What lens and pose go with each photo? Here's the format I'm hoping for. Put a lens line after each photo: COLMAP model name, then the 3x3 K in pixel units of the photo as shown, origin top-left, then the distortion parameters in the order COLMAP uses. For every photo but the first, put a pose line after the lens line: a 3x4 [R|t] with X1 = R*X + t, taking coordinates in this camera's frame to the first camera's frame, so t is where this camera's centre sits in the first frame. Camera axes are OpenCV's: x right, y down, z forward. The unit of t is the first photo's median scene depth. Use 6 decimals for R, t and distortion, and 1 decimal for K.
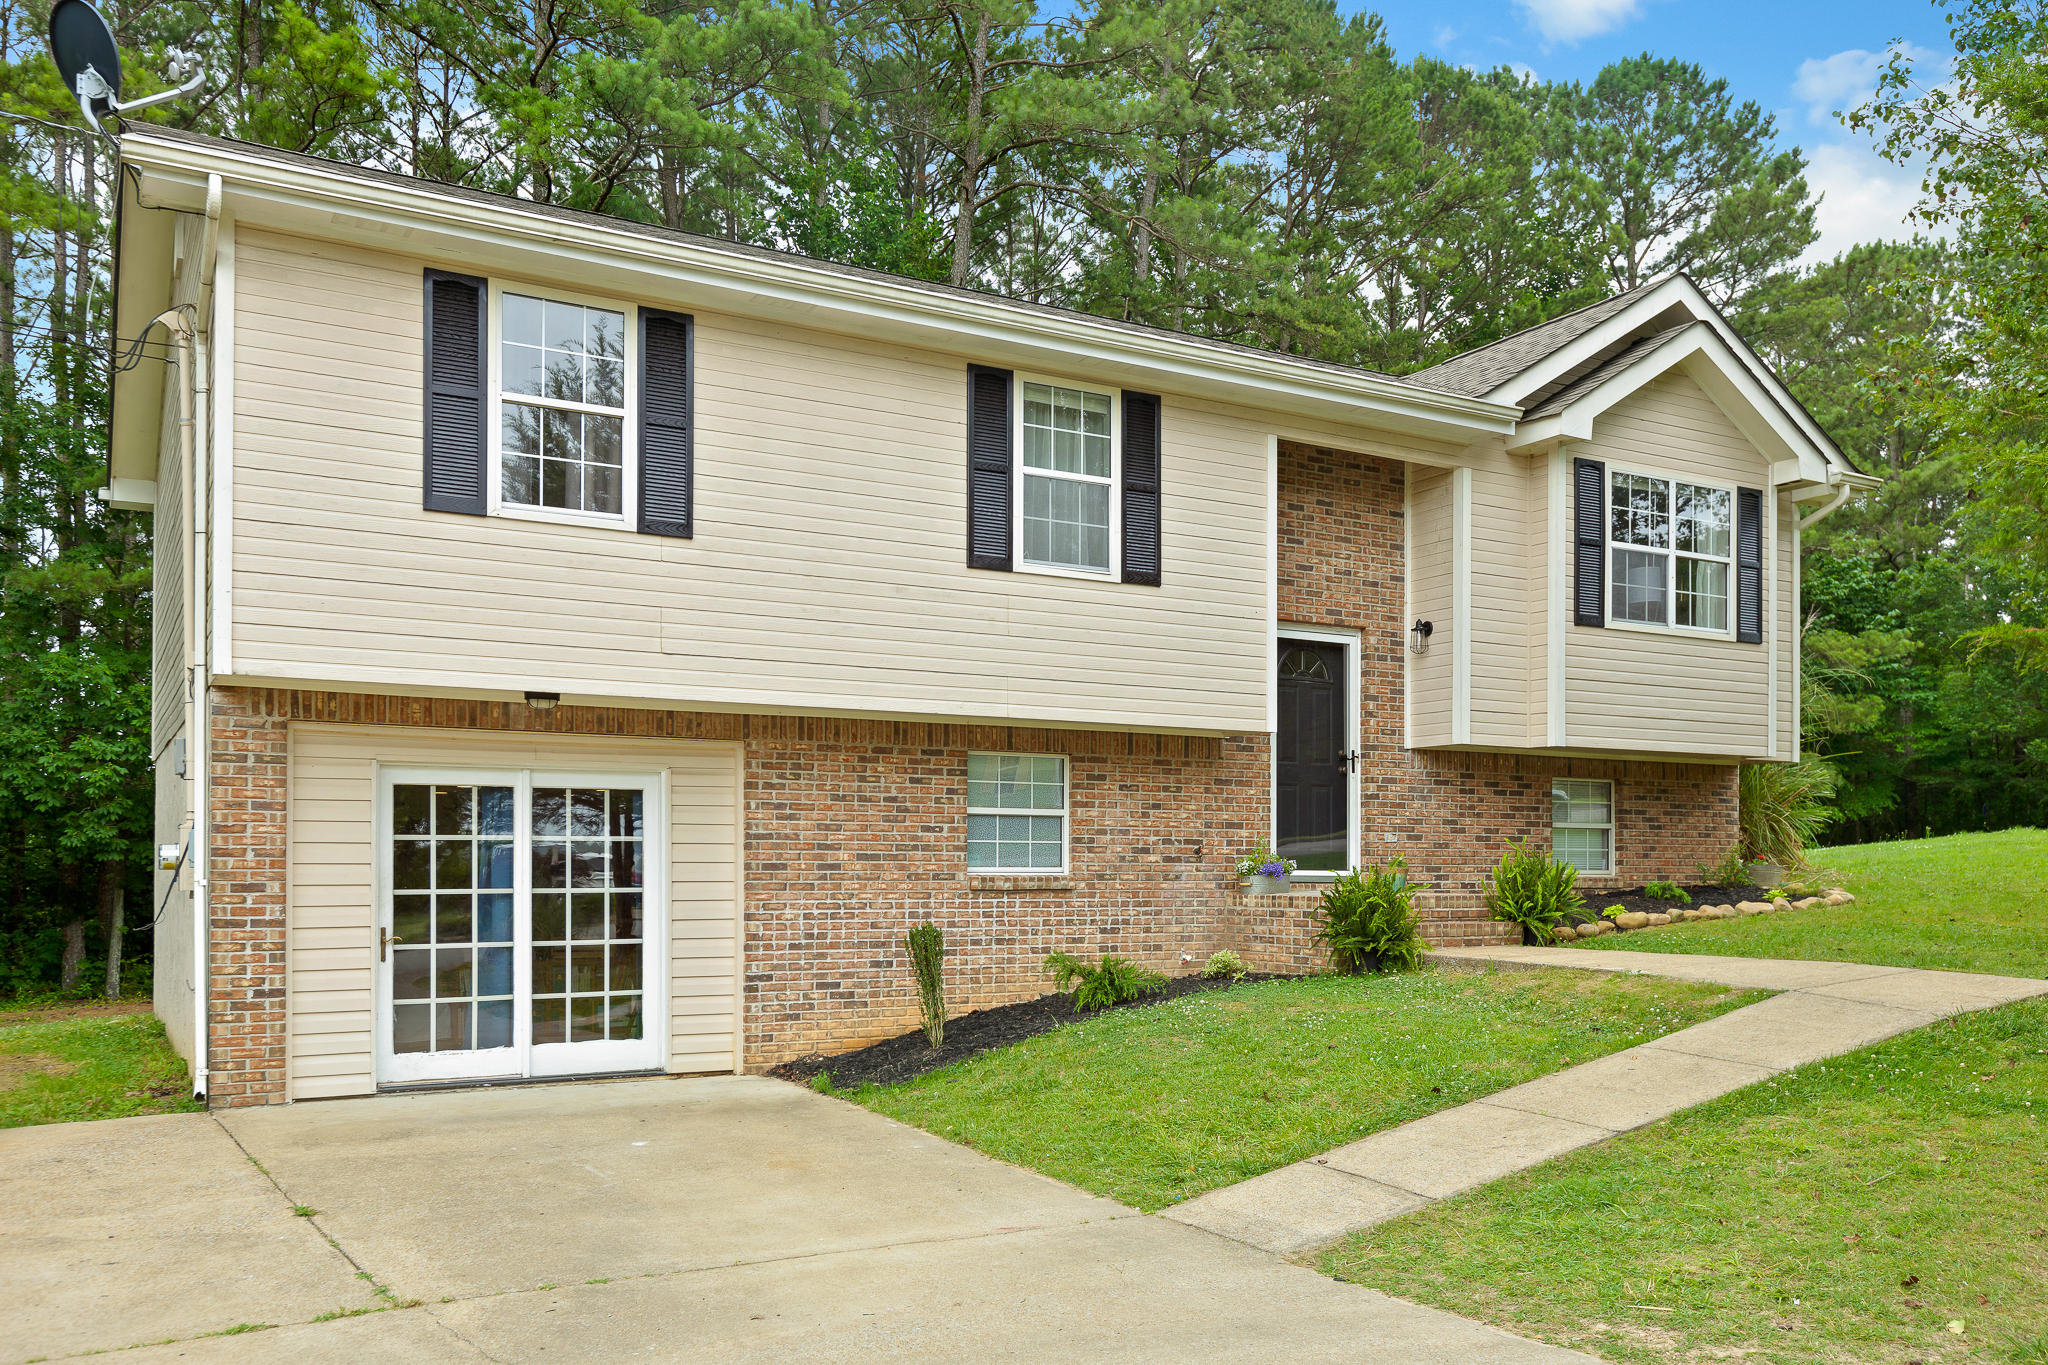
lens RADIAL K [[1624.6, 0, 995.1], [0, 1624.6, 815.2], [0, 0, 1]] dist [0.005926, -0.005235]
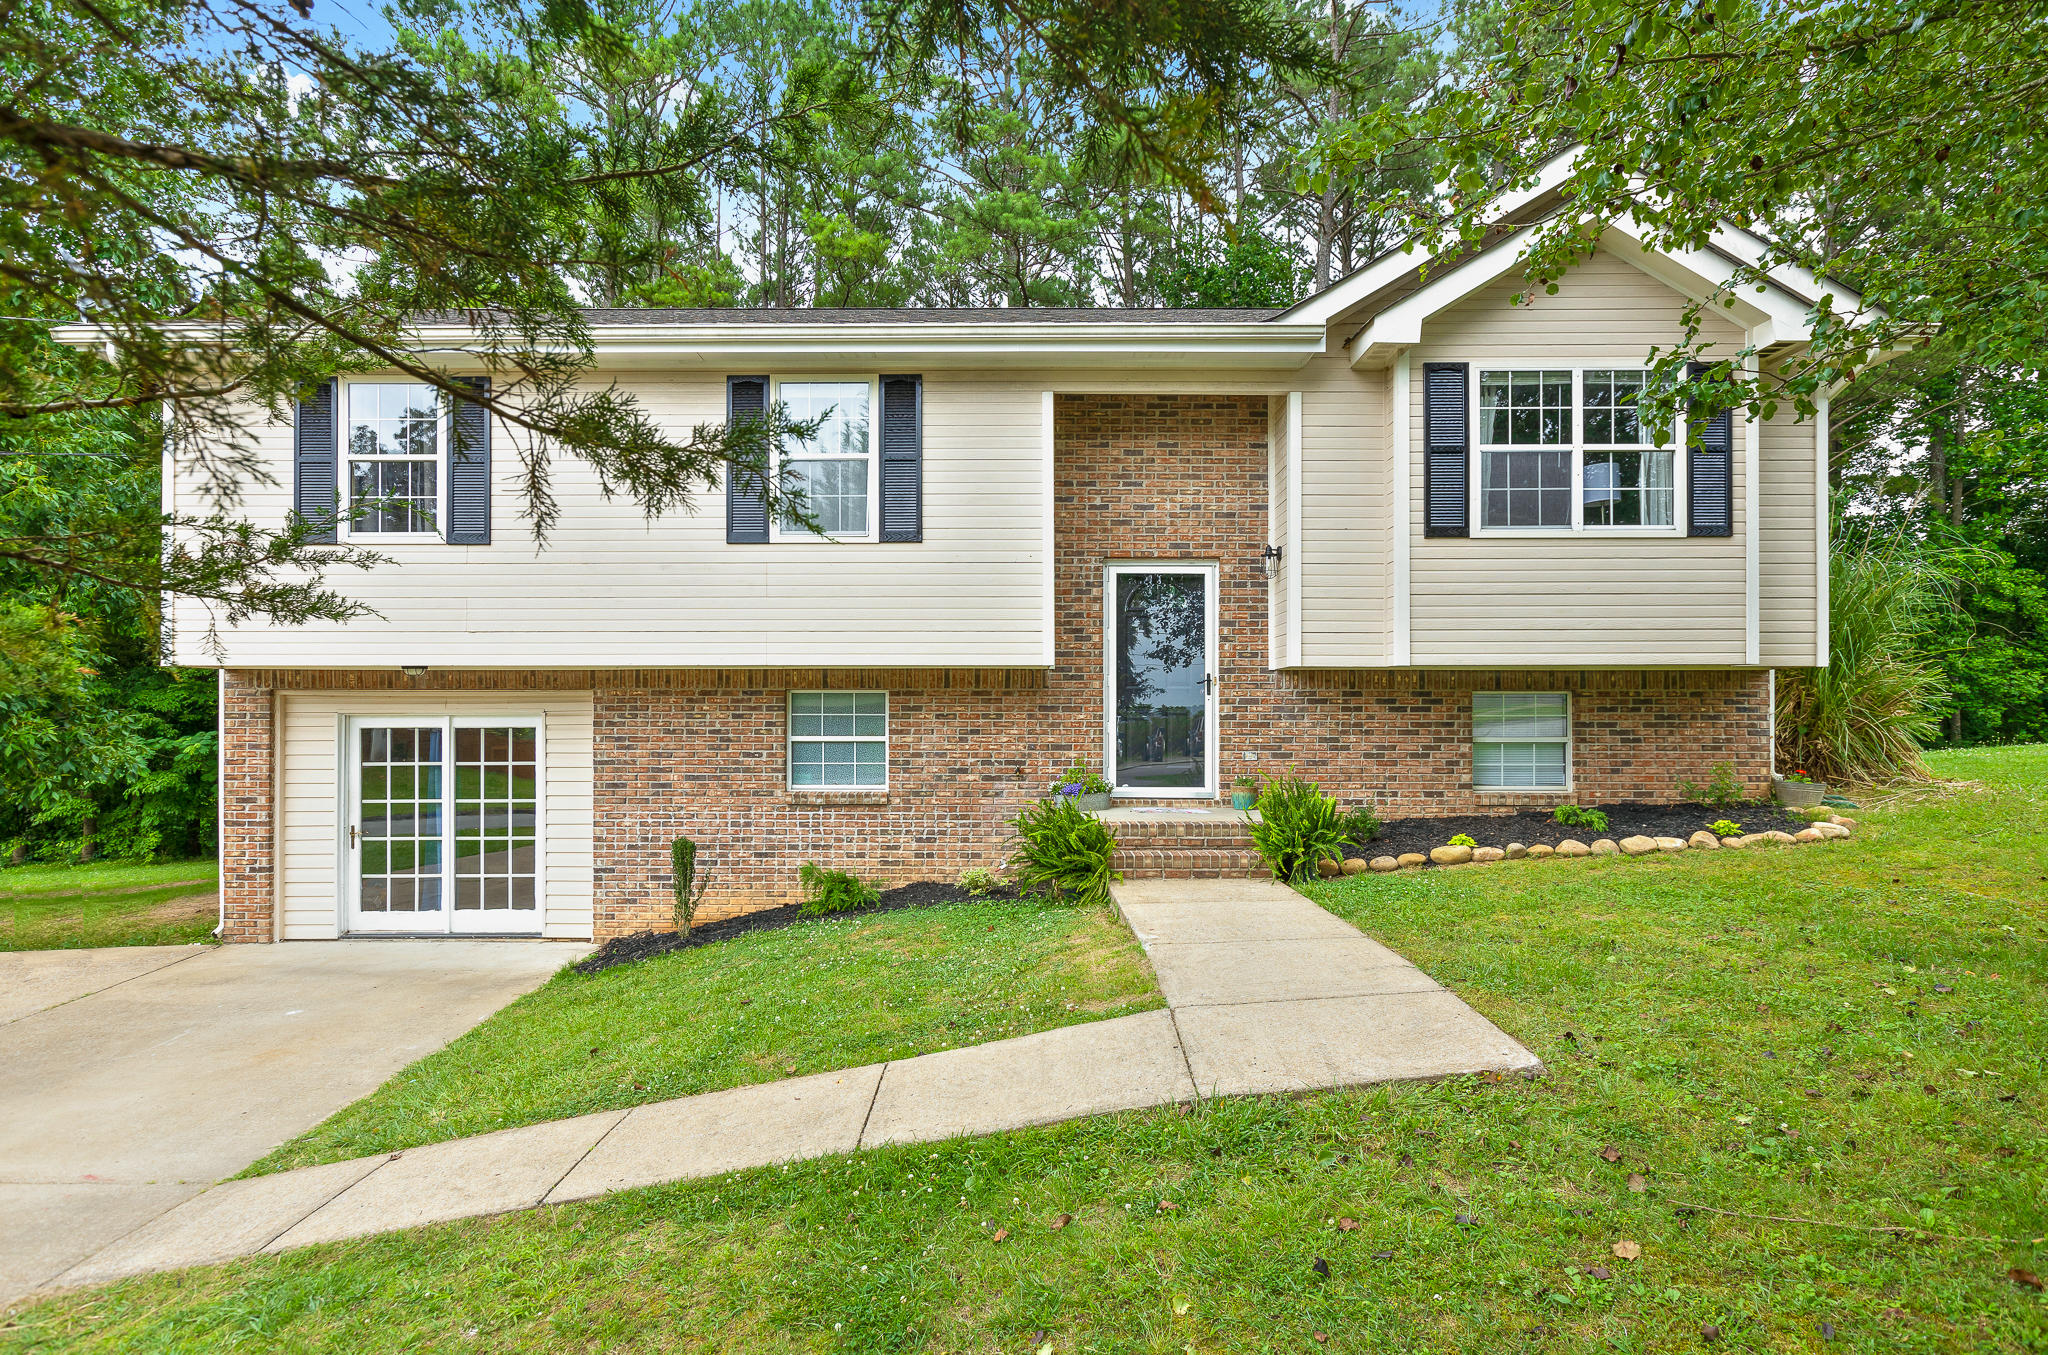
lens RADIAL K [[1034.7, 0, 1023.0], [0, 1034.7, 689.6], [0, 0, 1]] dist [-0.006267, 0.000867]
pose [[0.868040, -0.016688, -0.496214, 0.517691], [0.017989, 0.999836, -0.002156, -0.034866], [0.496168, -0.007054, 0.868198, 0.405576]]
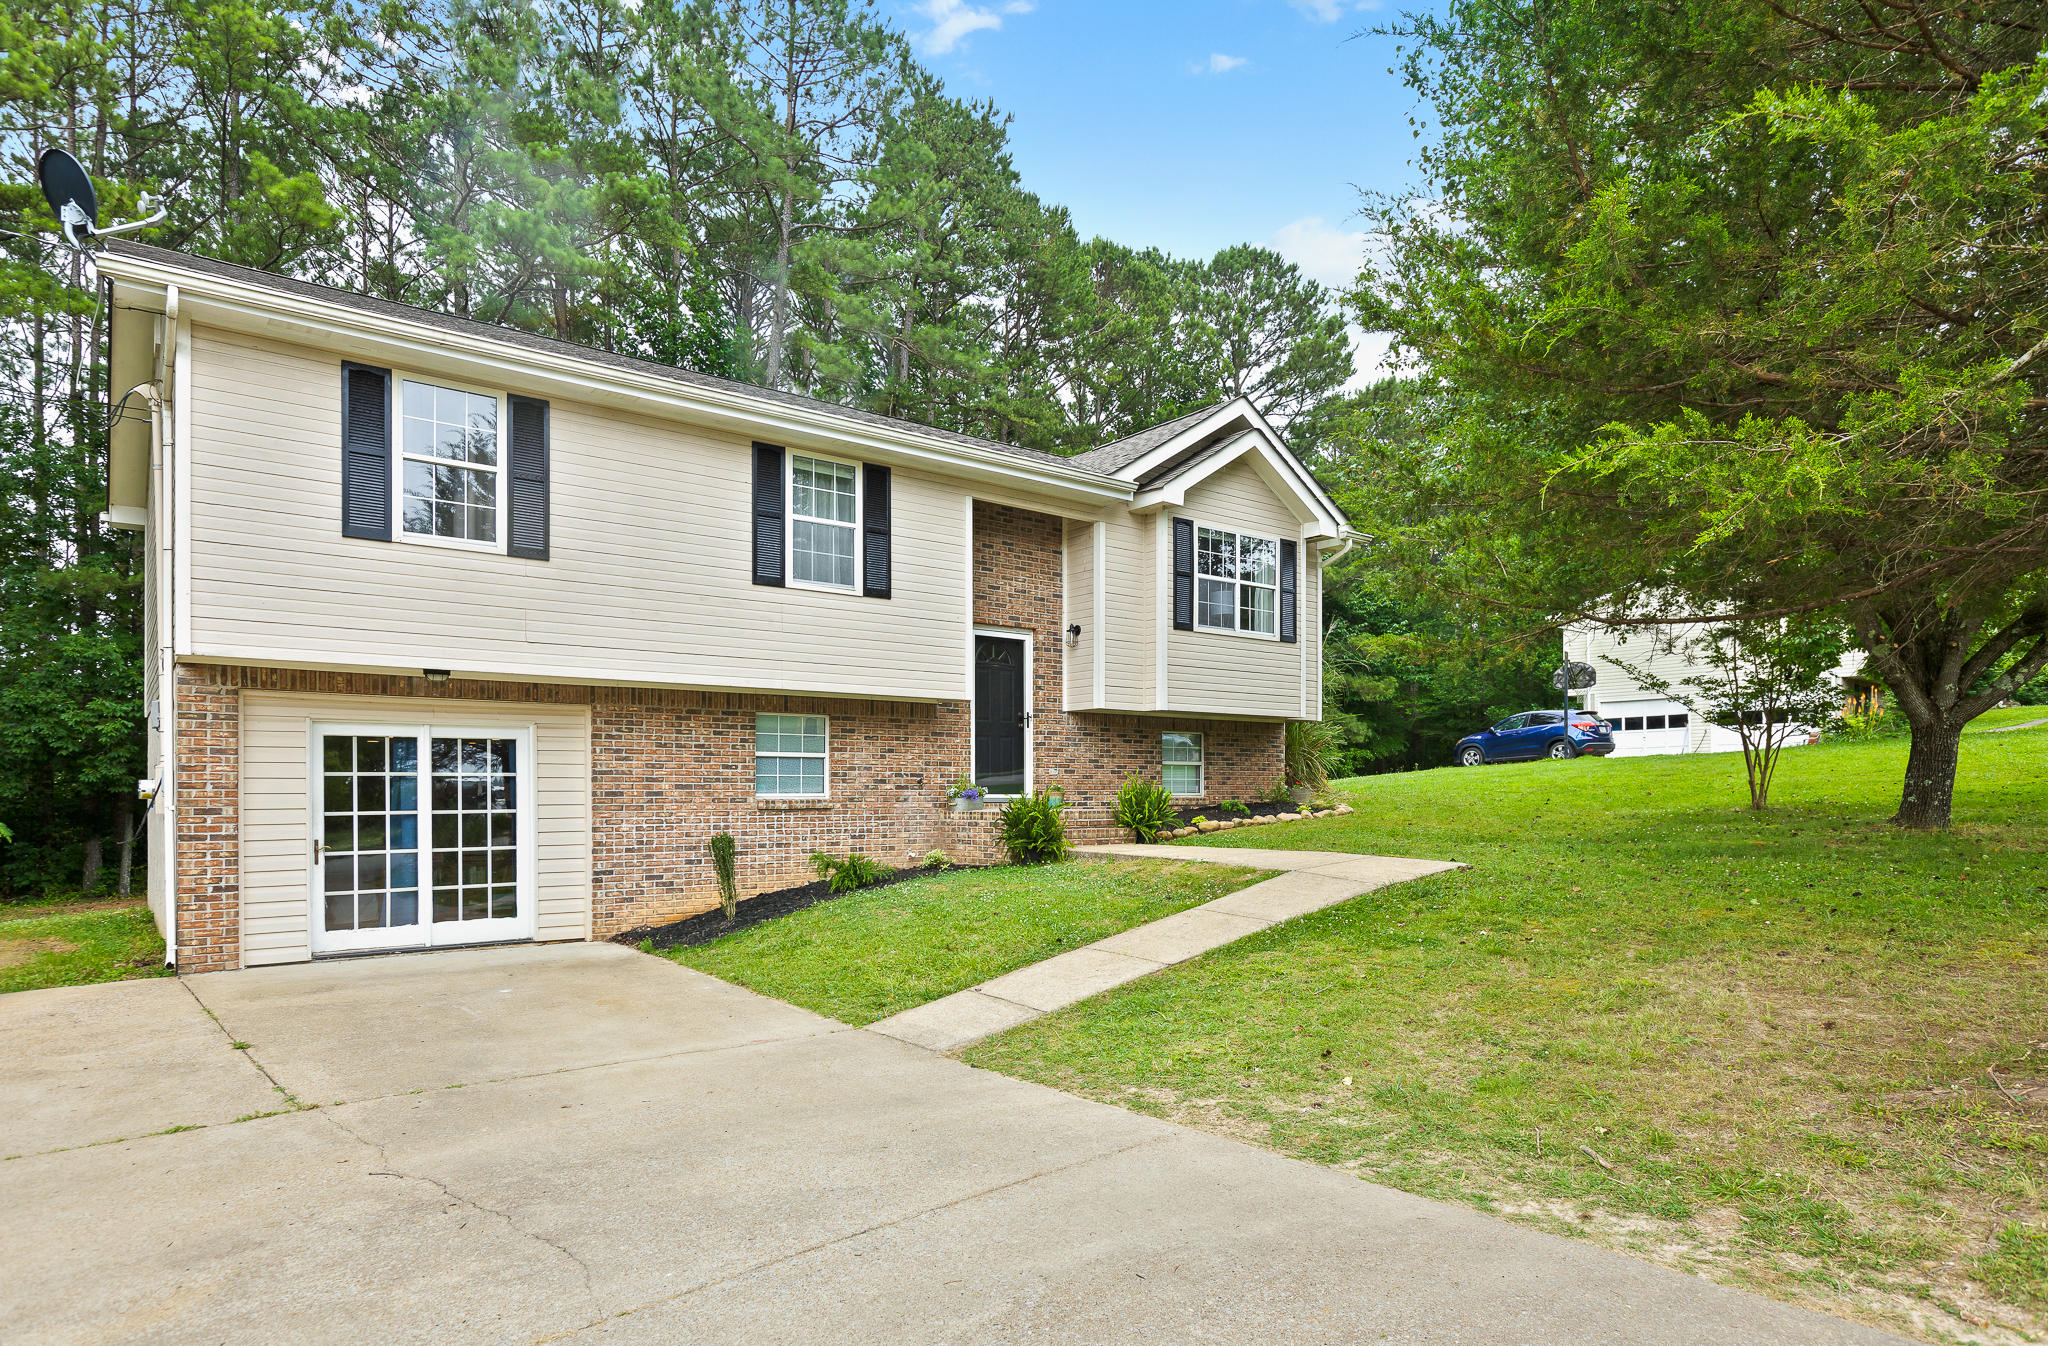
lens RADIAL K [[1144.0, 0, 967.0], [0, 1144.0, 766.8], [0, 0, 1]] dist [-0.004196, 0.001812]
pose [[0.991682, -0.002774, 0.128683, 0.037249], [0.001600, 0.999956, 0.009223, -0.000407], [-0.128703, -0.008940, 0.991643, -0.022768]]
